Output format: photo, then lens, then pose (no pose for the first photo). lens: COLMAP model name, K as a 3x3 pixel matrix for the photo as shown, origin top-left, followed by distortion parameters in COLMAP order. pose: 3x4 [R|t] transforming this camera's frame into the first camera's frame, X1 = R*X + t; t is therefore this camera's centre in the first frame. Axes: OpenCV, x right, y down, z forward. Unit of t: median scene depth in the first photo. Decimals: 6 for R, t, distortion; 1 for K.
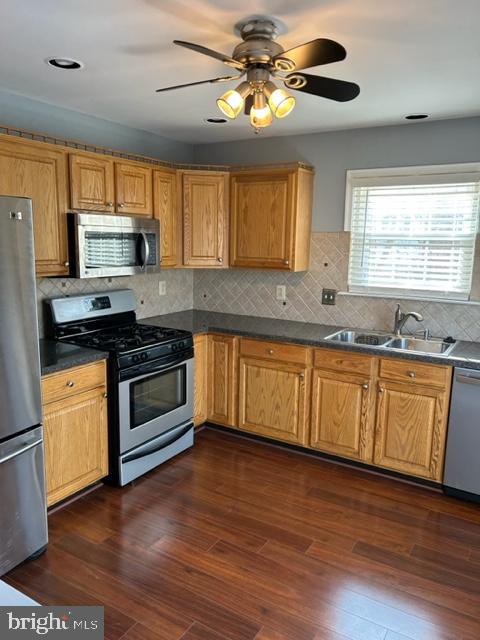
lens RADIAL K [[483.5, 0, 235.9], [0, 483.5, 321.4], [0, 0, 1]] dist [0.055853, -0.075573]
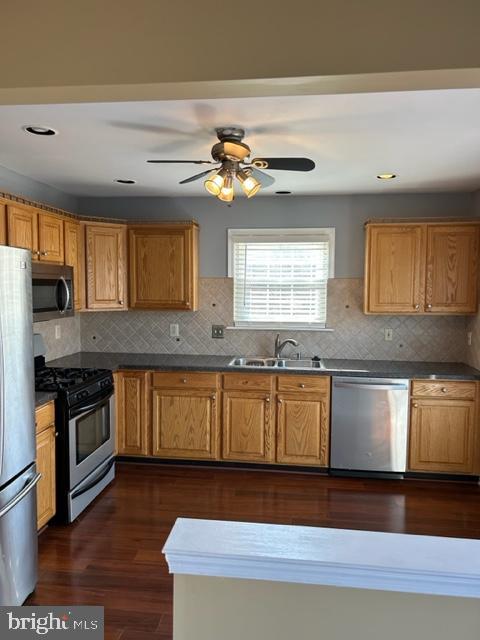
lens RADIAL K [[483.5, 0, 237.4], [0, 483.5, 322.4], [0, 0, 1]] dist [0.055853, -0.075573]
pose [[0.907211, -0.041389, 0.418635, -0.289486], [0.078428, 0.994342, -0.071651, 0.016965], [-0.413300, 0.097835, 0.905324, -0.105061]]
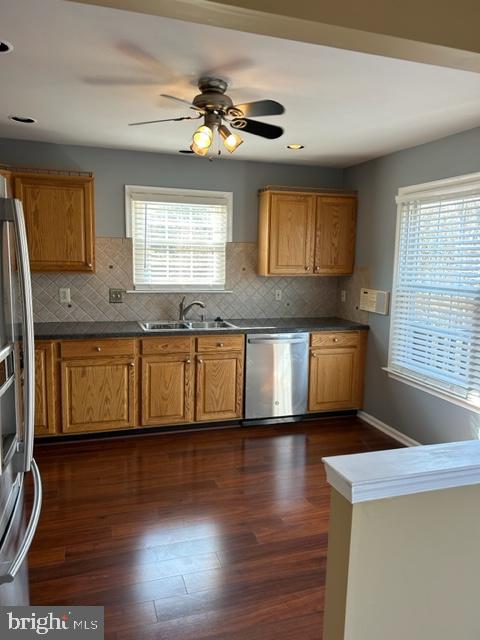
lens RADIAL K [[483.5, 0, 242.0], [0, 483.5, 323.4], [0, 0, 1]] dist [0.055853, -0.075573]
pose [[0.639791, -0.109412, 0.760721, -0.534770], [0.120269, 0.991873, 0.041508, 0.000494], [-0.759081, 0.064934, 0.647750, 0.068272]]
